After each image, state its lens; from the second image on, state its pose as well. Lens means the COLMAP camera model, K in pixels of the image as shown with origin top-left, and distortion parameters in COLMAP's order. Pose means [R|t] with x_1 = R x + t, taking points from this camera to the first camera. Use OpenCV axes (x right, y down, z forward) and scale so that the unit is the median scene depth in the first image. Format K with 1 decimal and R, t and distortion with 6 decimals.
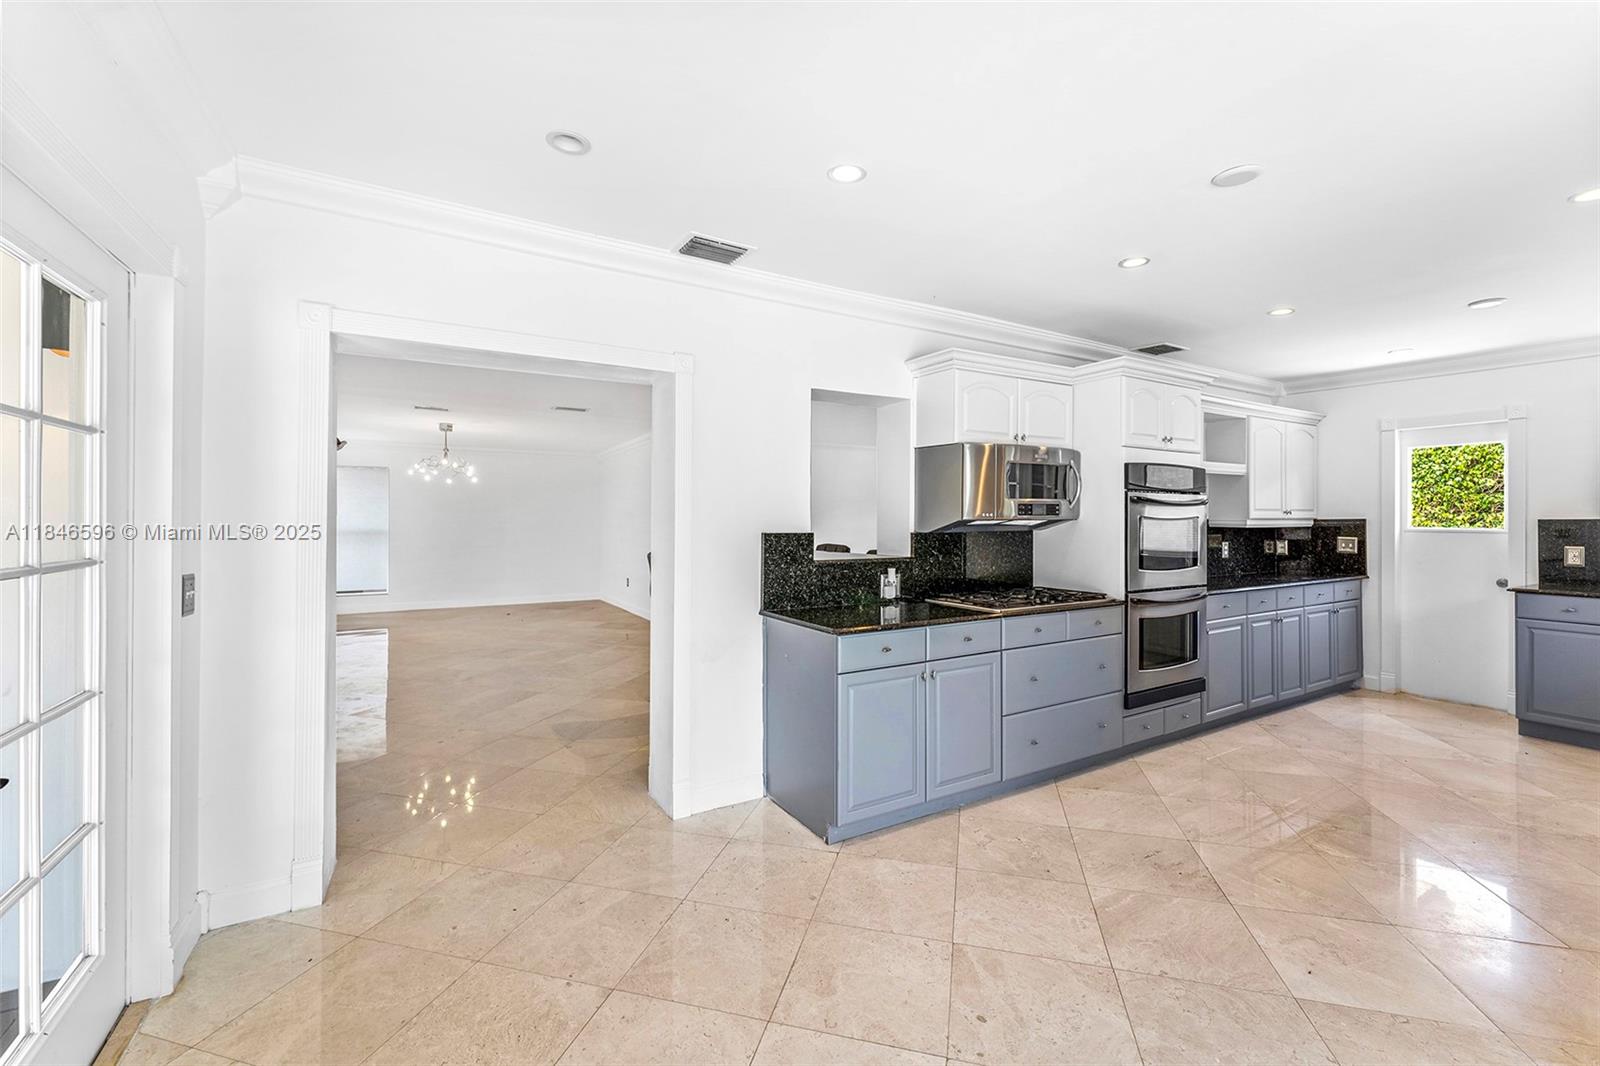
lens RADIAL K [[653.8, 0, 793.8], [0, 653.8, 534.7], [0, 0, 1]] dist [0.013605, 0.000046]
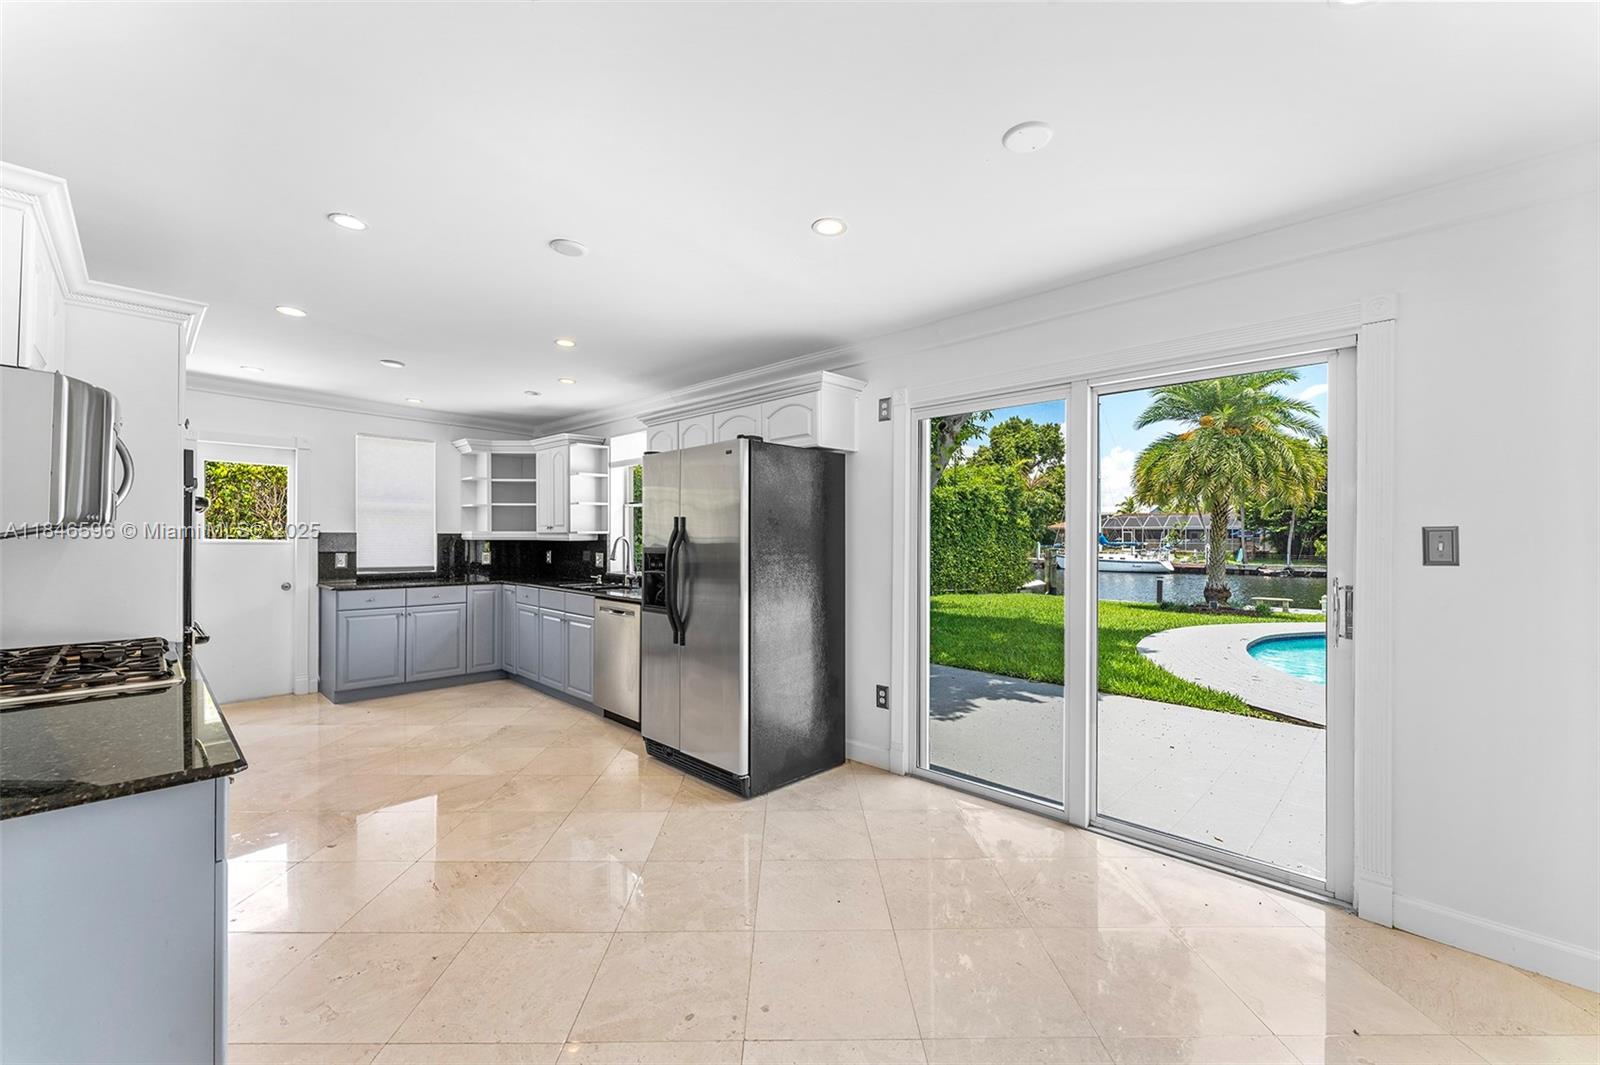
lens RADIAL K [[653.8, 0, 793.8], [0, 653.8, 534.2], [0, 0, 1]] dist [0.013605, 0.000046]
pose [[-0.266869, 0.004045, 0.963724, -0.361895], [0.017179, 0.999852, 0.000561, -0.005855], [-0.963580, 0.016705, -0.266899, 0.536097]]
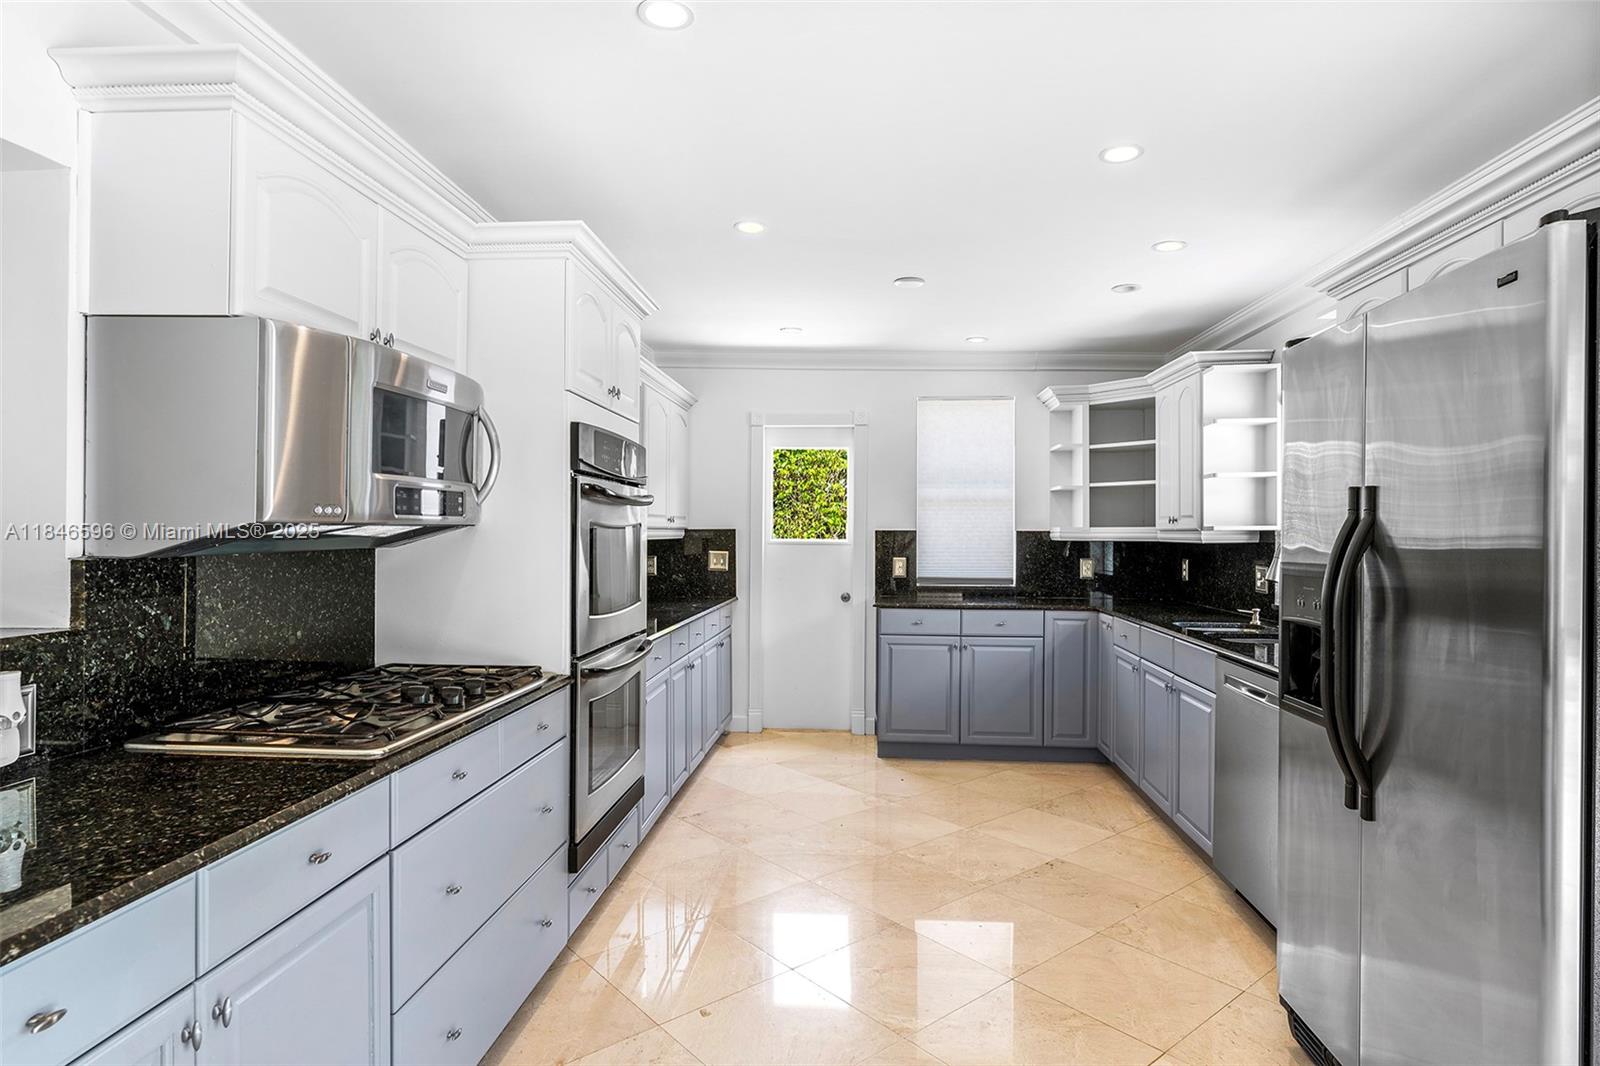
lens RADIAL K [[859.4, 0, 796.2], [0, 859.4, 539.7], [0, 0, 1]] dist [0.001594, -0.007347]
pose [[0.571454, -0.004260, 0.820623, 0.026456], [0.014124, 0.999889, -0.004645, -0.005494], [-0.820512, 0.014245, 0.571451, 0.426188]]
